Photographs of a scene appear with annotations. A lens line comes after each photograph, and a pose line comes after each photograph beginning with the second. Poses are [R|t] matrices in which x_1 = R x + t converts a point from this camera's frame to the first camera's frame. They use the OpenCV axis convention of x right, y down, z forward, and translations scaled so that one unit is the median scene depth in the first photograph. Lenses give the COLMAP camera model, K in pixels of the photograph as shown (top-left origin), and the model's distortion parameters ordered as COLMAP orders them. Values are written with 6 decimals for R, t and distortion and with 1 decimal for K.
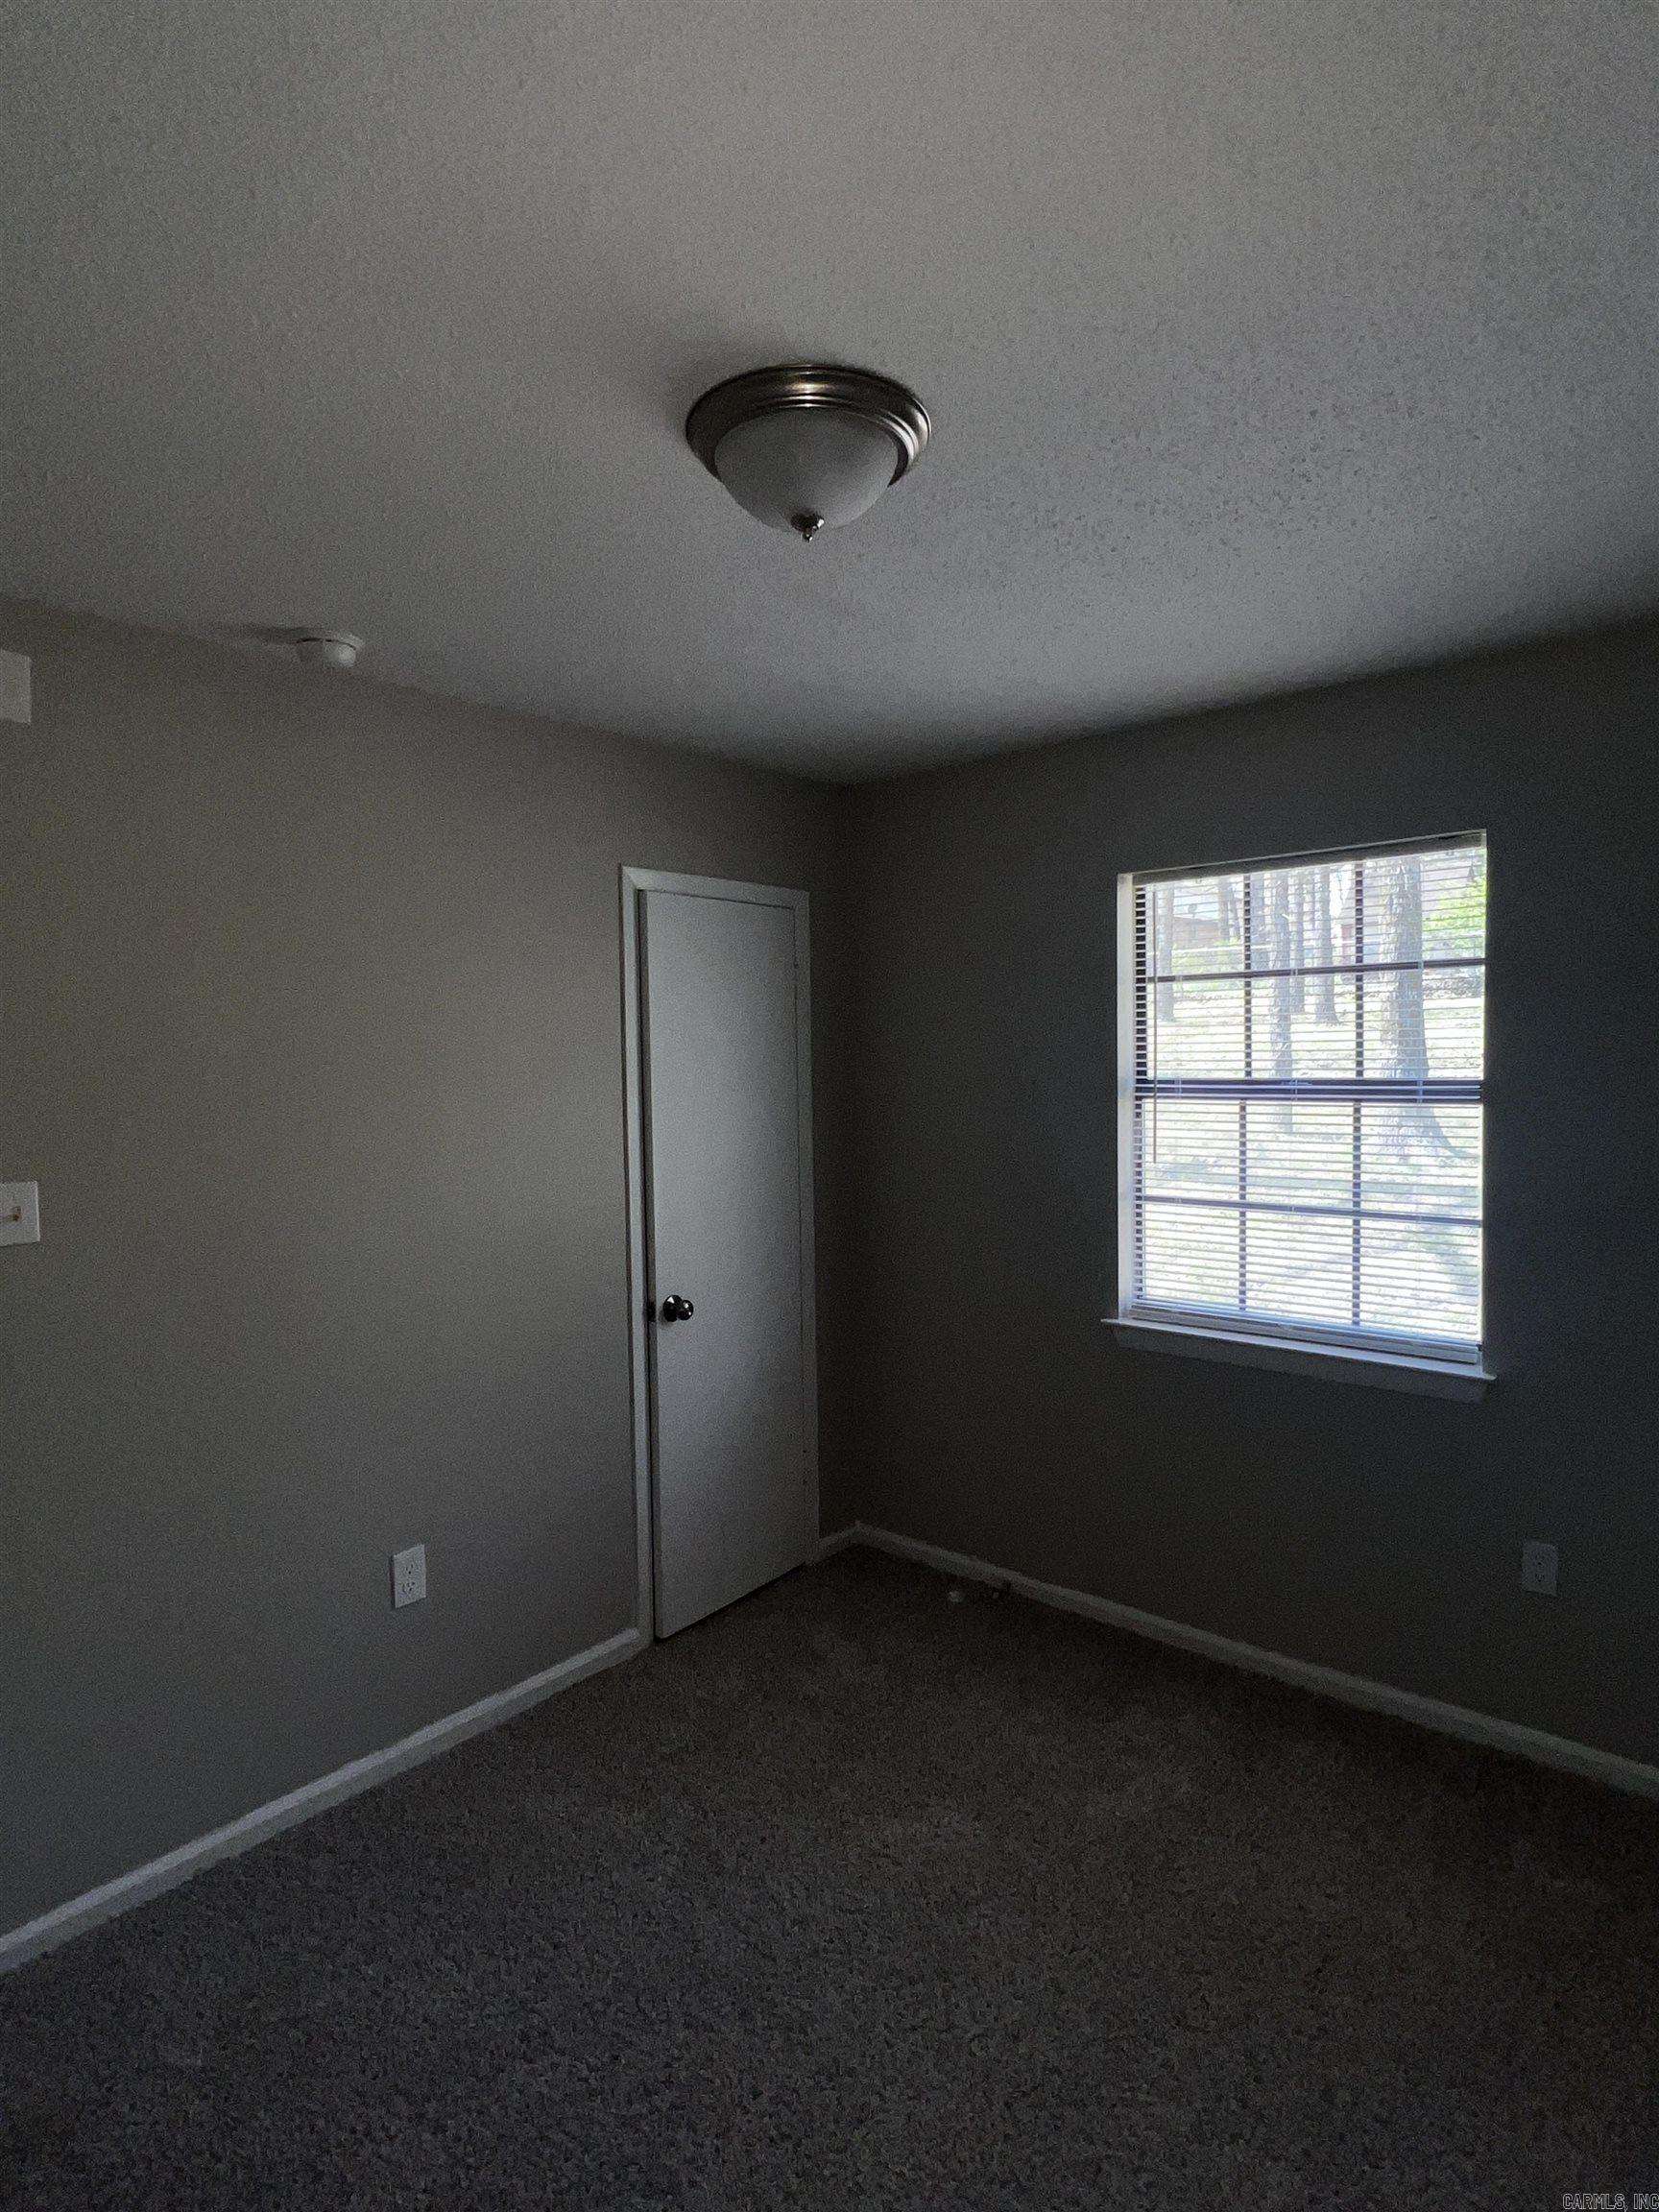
lens RADIAL K [[1202.6, 0, 821.9], [0, 1202.6, 1105.8], [0, 0, 1]] dist [-0.006729, 0.003477]
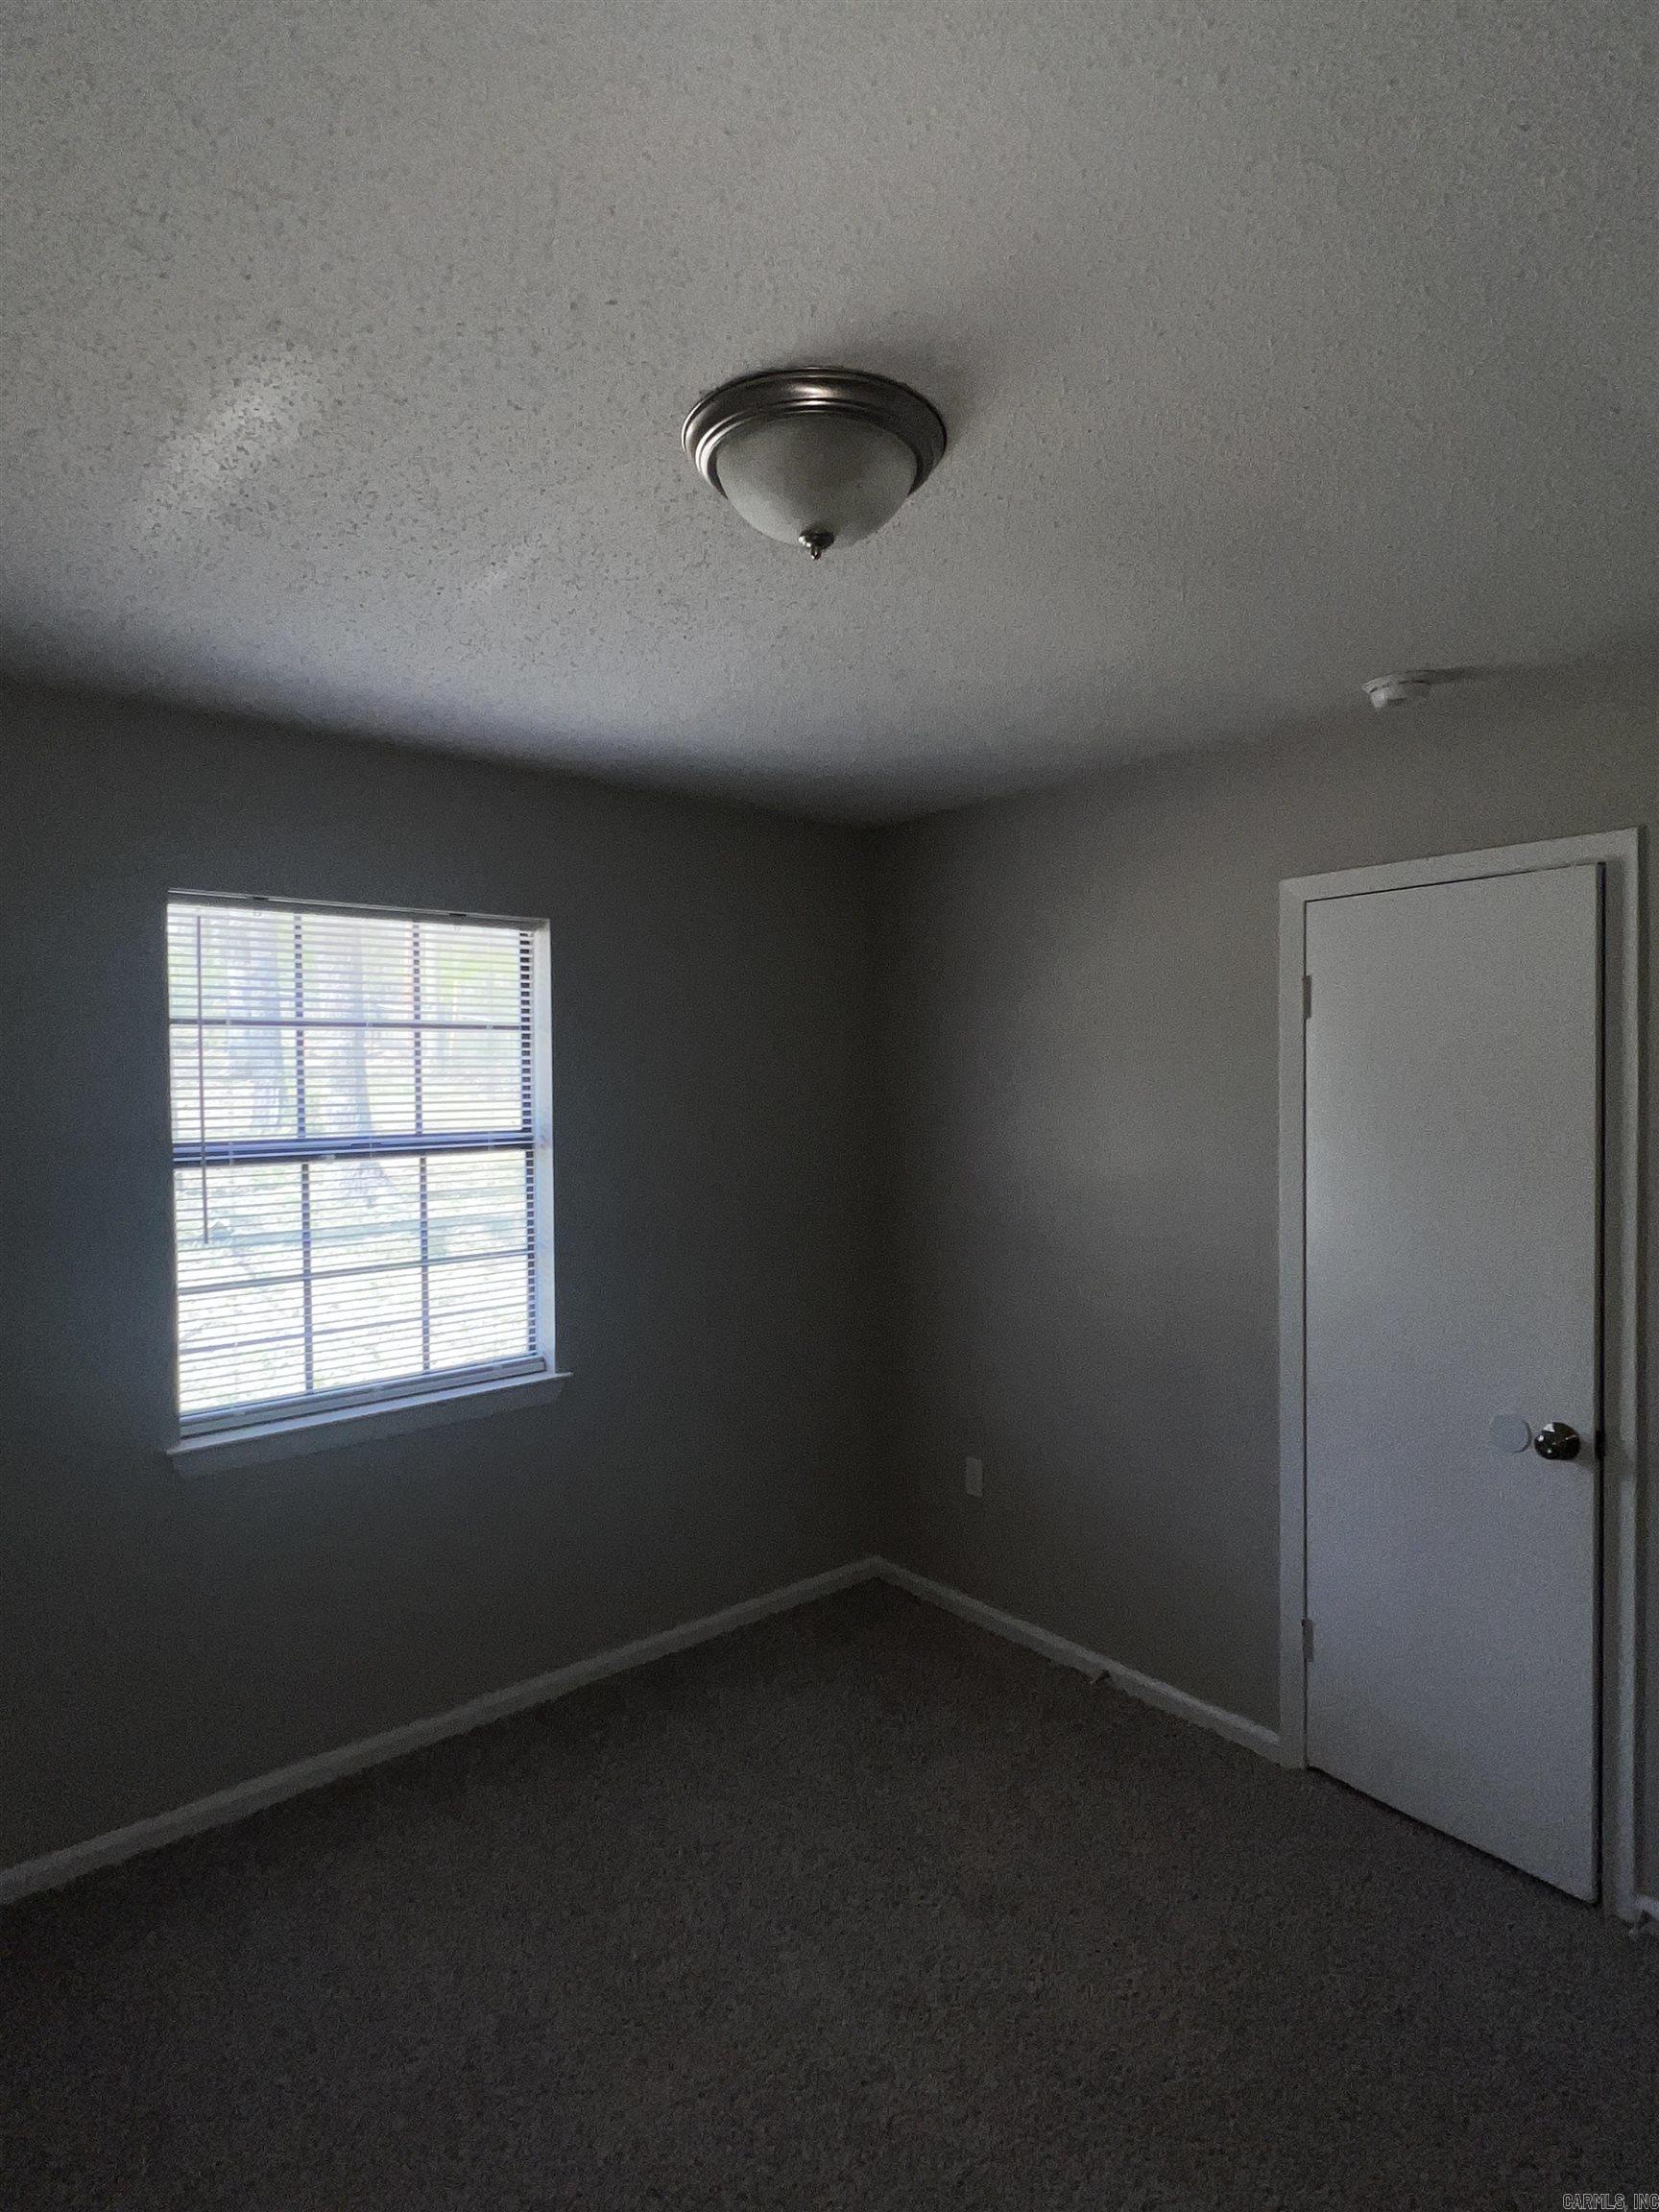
lens RADIAL K [[1202.6, 0, 829.6], [0, 1202.6, 1116.9], [0, 0, 1]] dist [-0.006729, 0.003477]
pose [[0.170485, -0.010918, 0.985300, -0.513211], [0.061953, 0.998079, 0.000340, -0.013267], [-0.983411, 0.060985, 0.170833, 0.469311]]
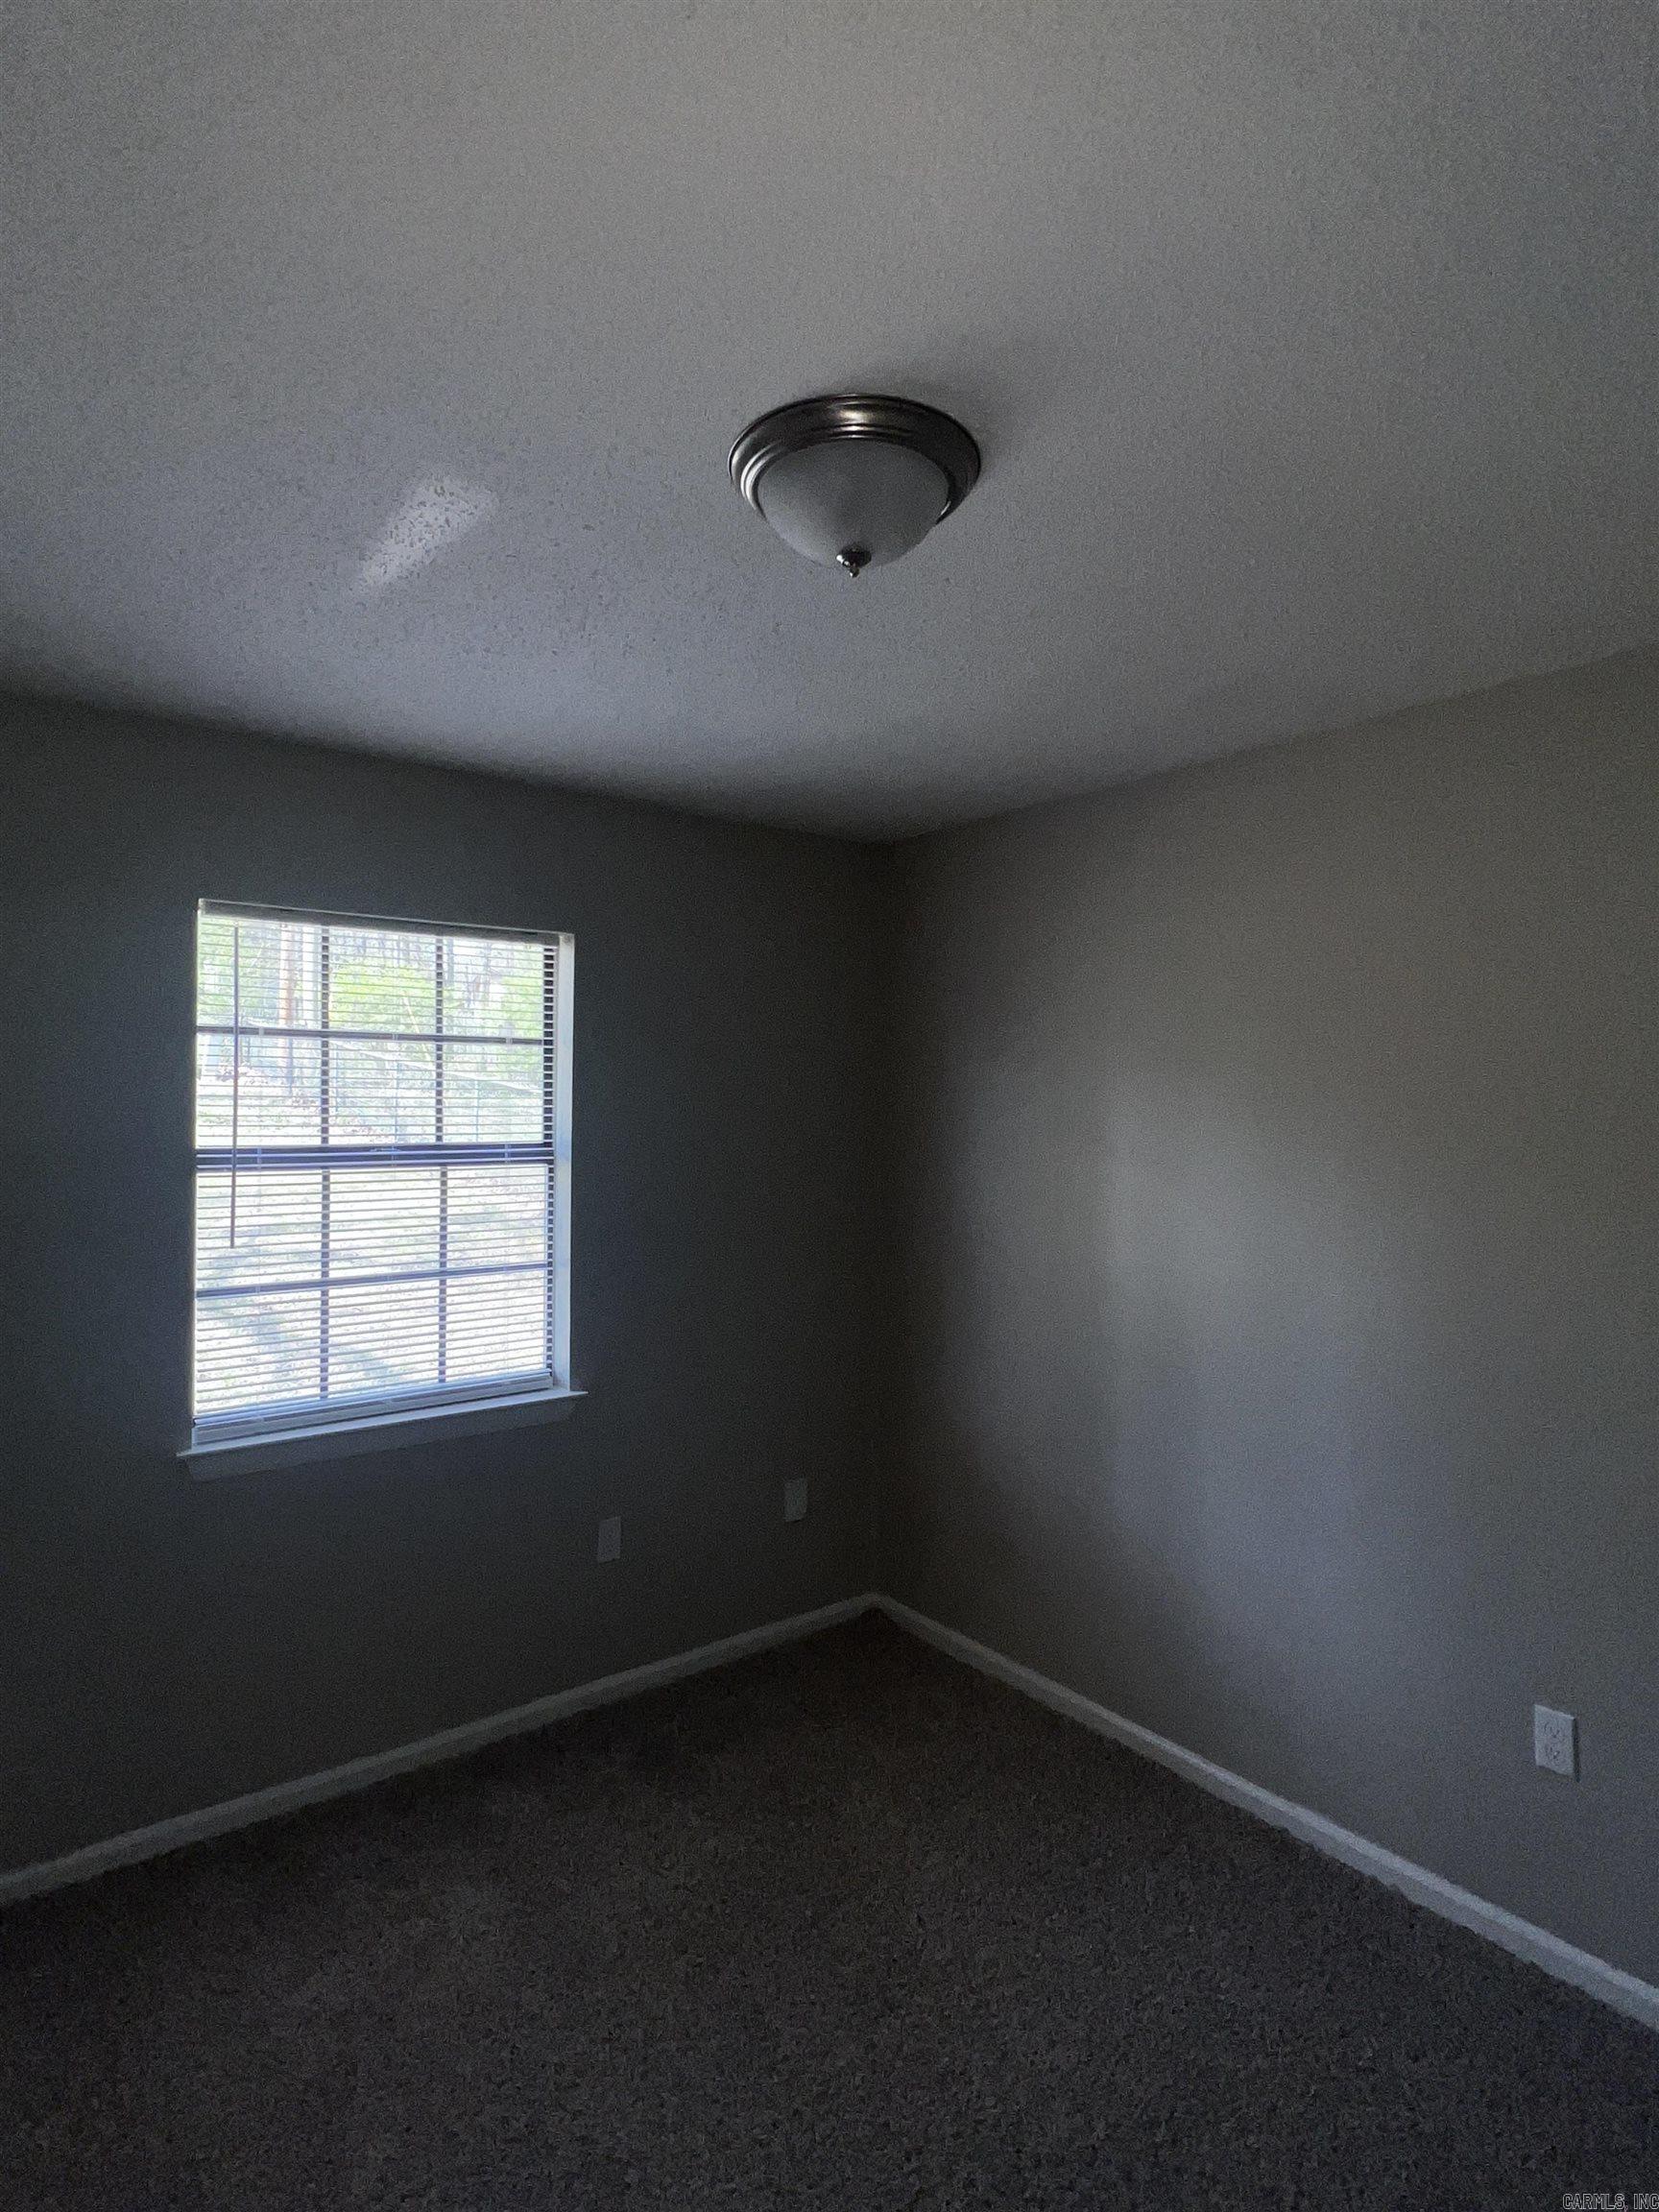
lens RADIAL K [[1202.6, 0, 823.5], [0, 1202.6, 1106.5], [0, 0, 1]] dist [-0.006729, 0.003477]
pose [[0.204200, 0.018333, 0.978758, -0.501222], [0.040028, 0.998832, -0.027060, -0.013051], [-0.978111, 0.044703, 0.203227, 0.458946]]
